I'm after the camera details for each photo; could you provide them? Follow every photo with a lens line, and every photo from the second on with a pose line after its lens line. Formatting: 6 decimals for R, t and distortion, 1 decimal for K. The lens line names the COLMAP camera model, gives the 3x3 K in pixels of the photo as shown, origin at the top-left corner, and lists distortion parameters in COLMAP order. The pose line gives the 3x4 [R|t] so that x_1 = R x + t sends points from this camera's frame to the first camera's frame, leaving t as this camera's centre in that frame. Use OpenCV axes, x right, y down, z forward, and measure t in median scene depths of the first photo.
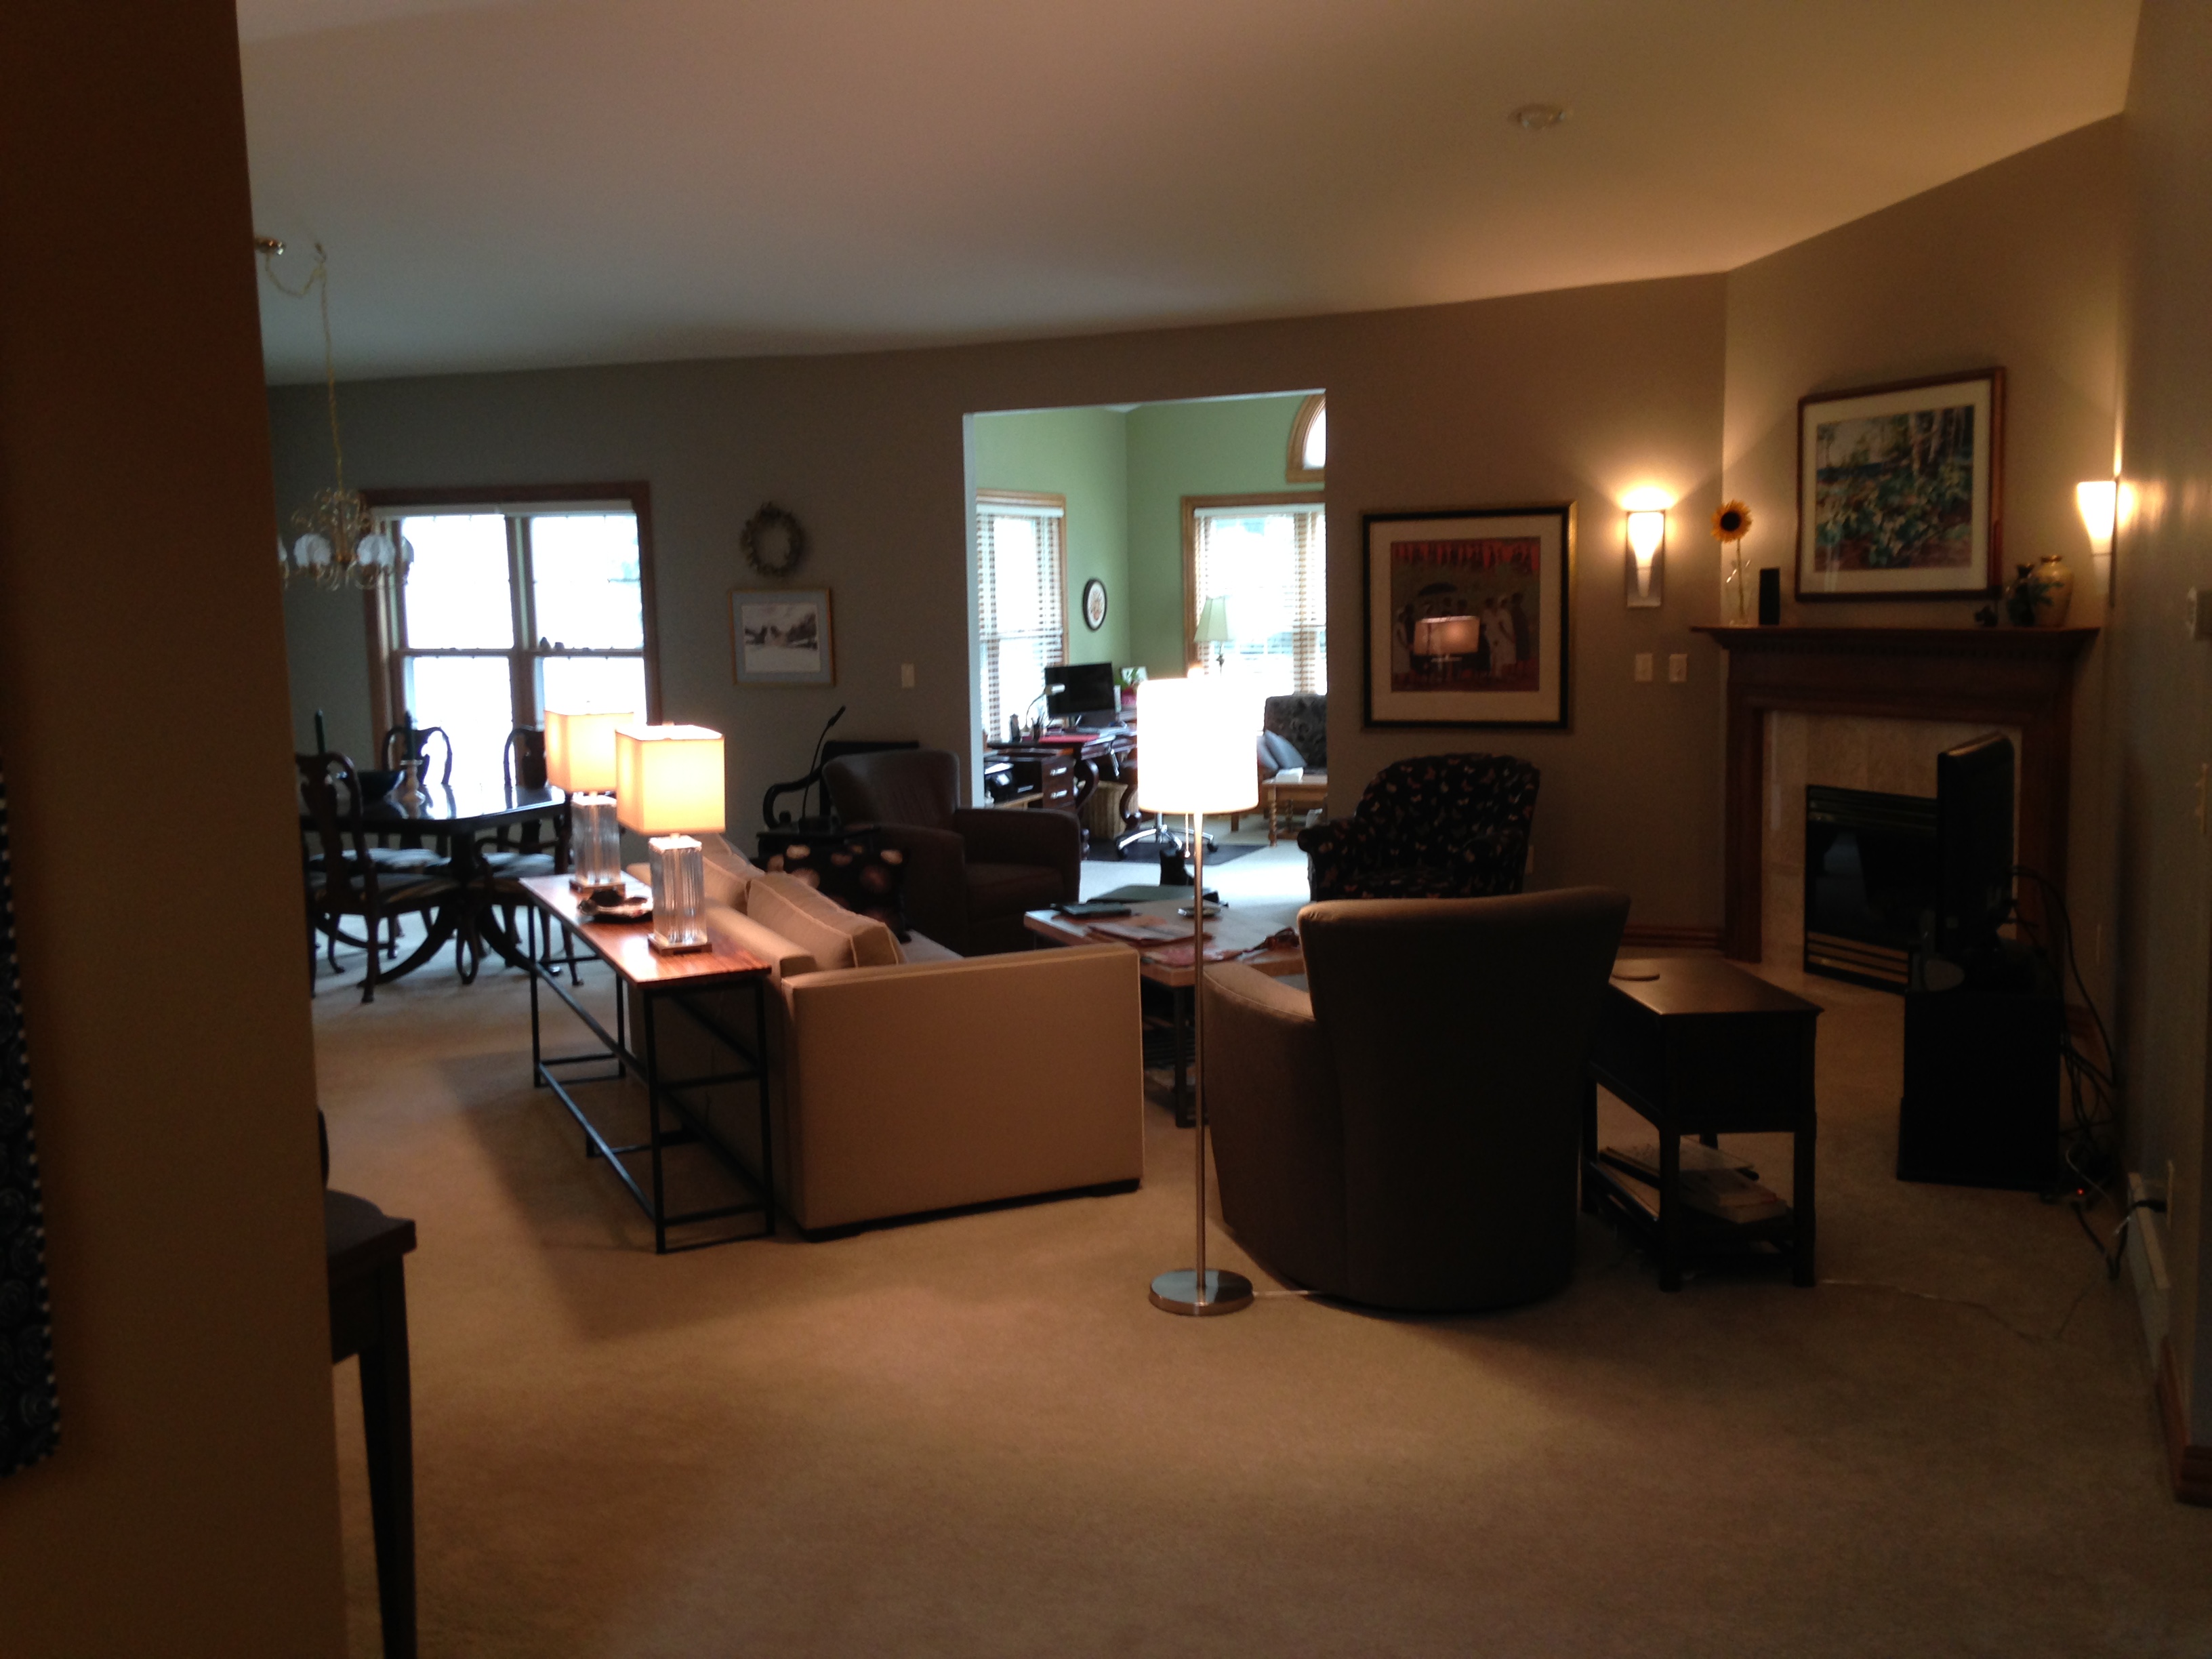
lens RADIAL K [[1973.8, 0, 1106.0], [0, 1973.8, 829.5], [0, 0, 1]] dist [0.058505, -0.012218]
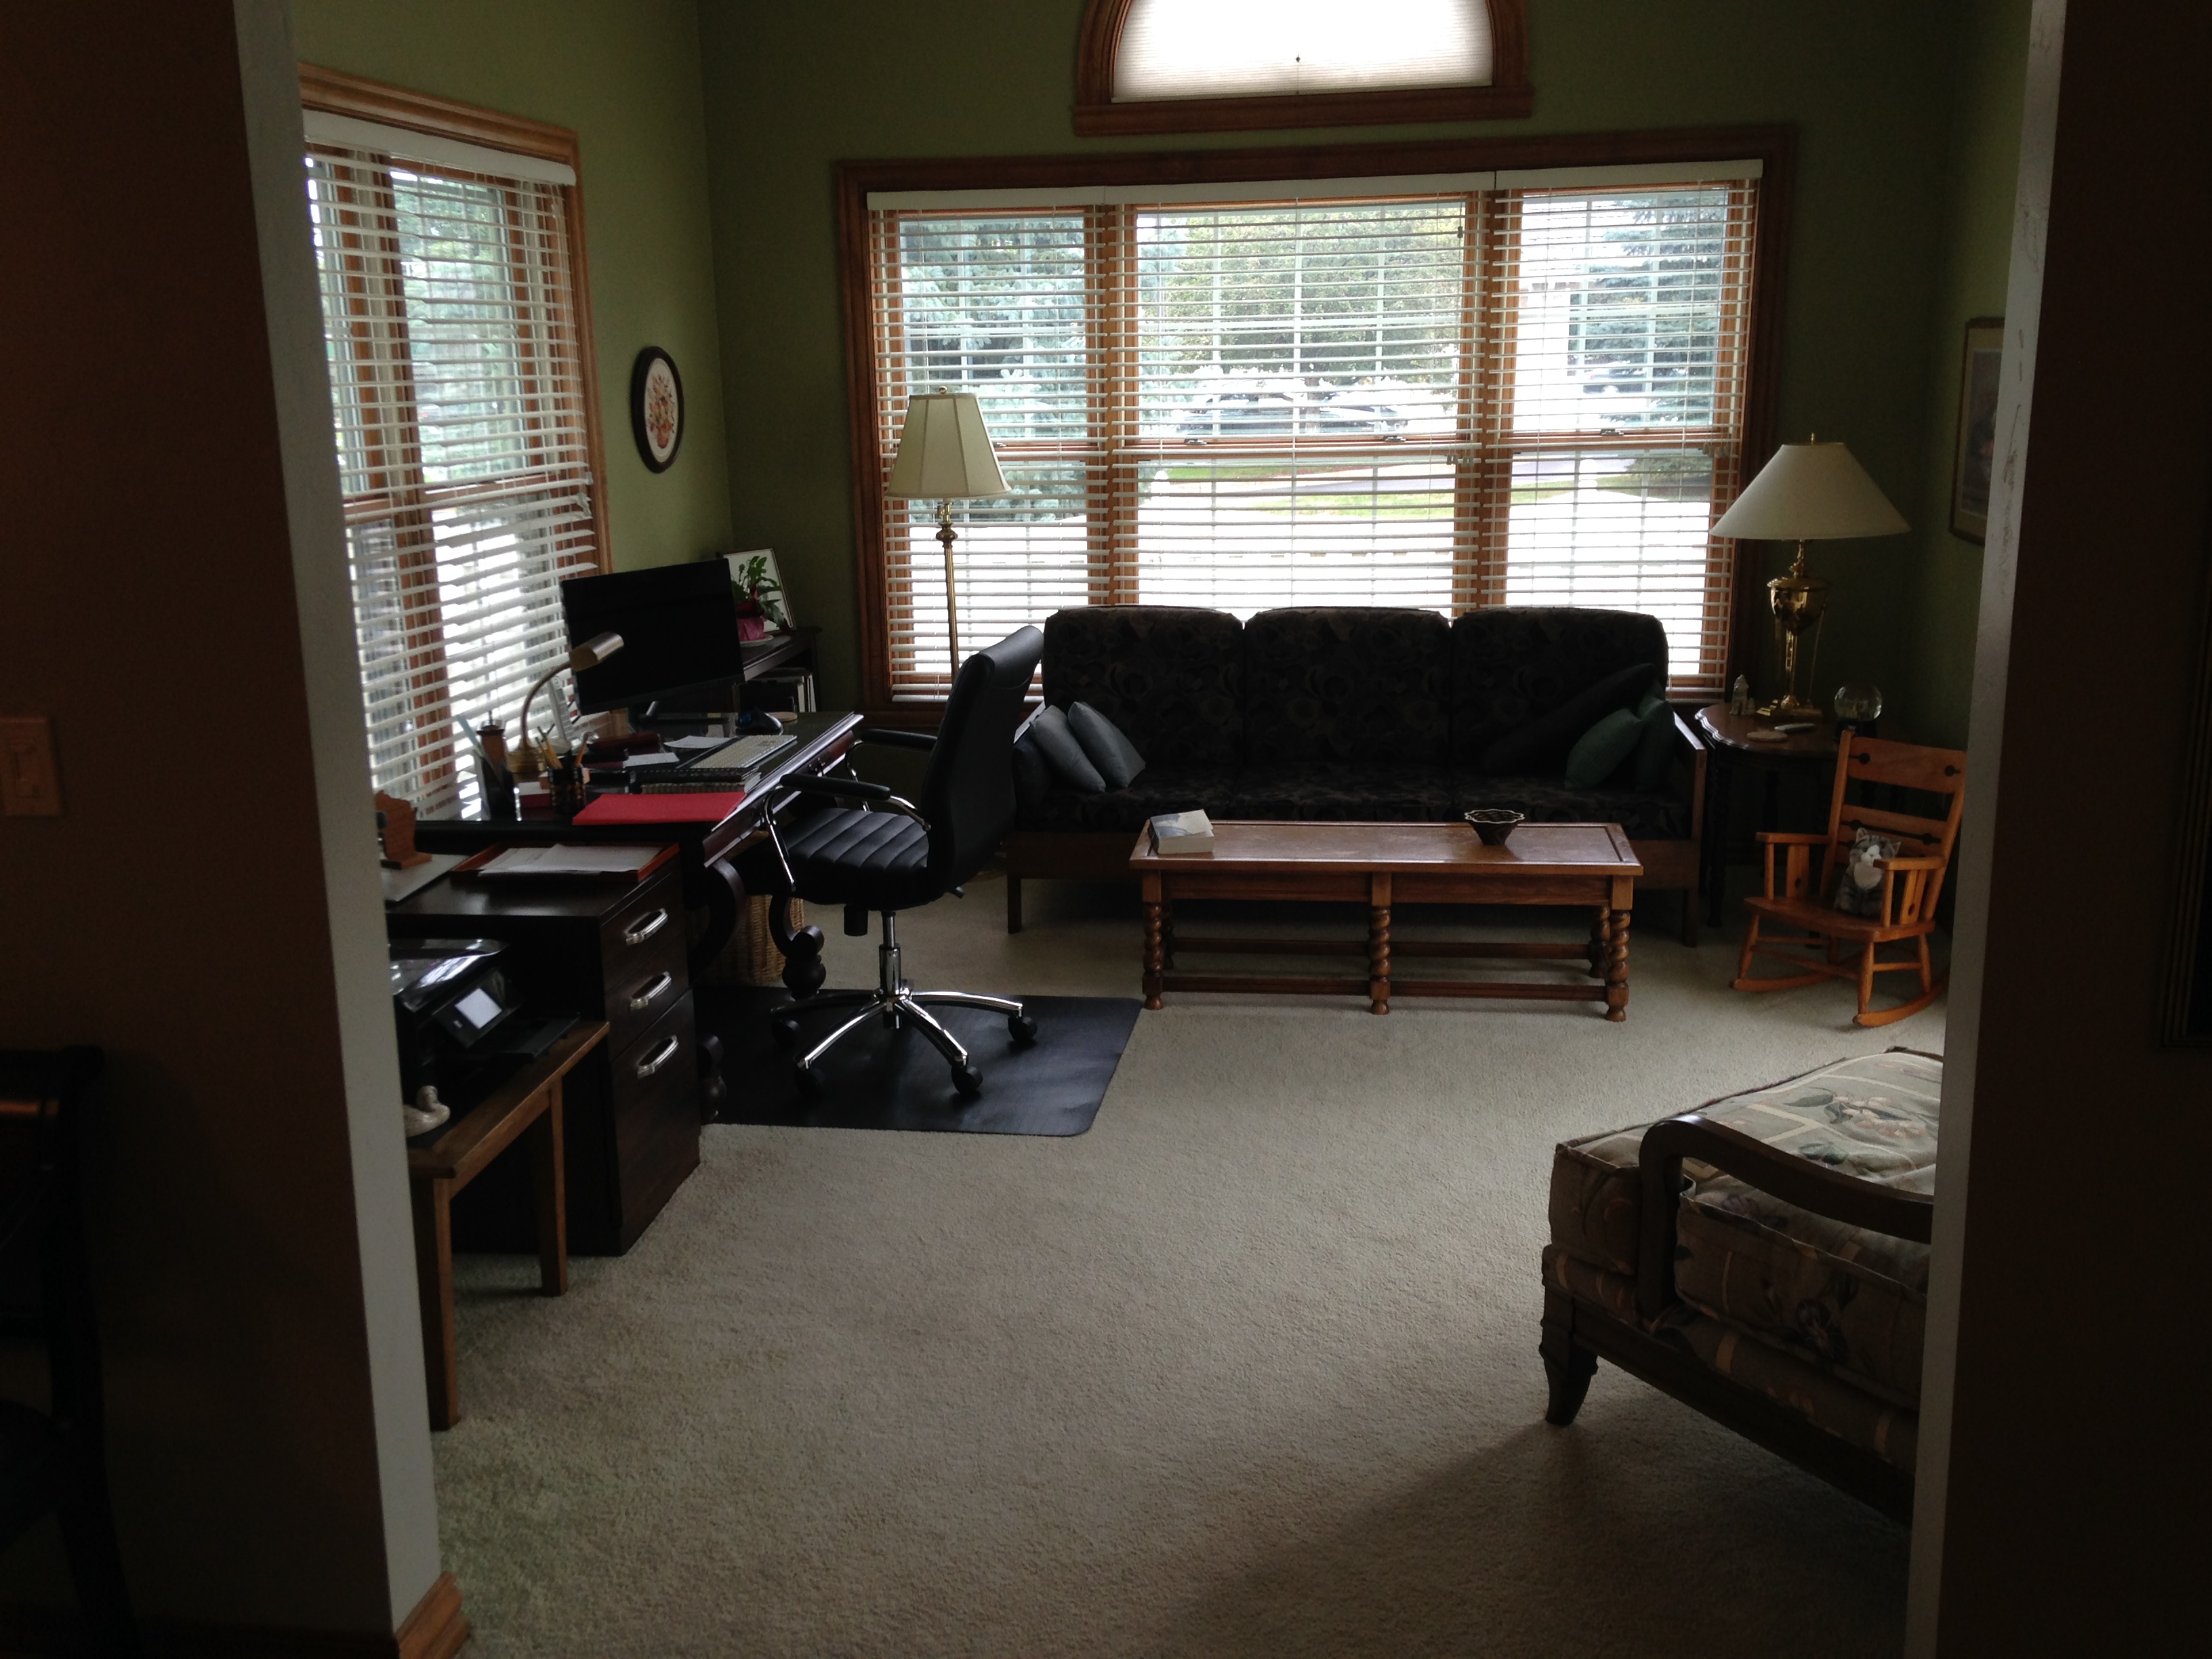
lens RADIAL K [[2095.7, 0, 1106.0], [0, 2095.7, 829.5], [0, 0, 1]] dist [0.085764, -0.000428]
pose [[0.967788, -0.047194, 0.247305, -0.030250], [0.022883, 0.994697, 0.100271, -0.069926], [-0.250726, -0.091382, 0.963735, 0.550244]]
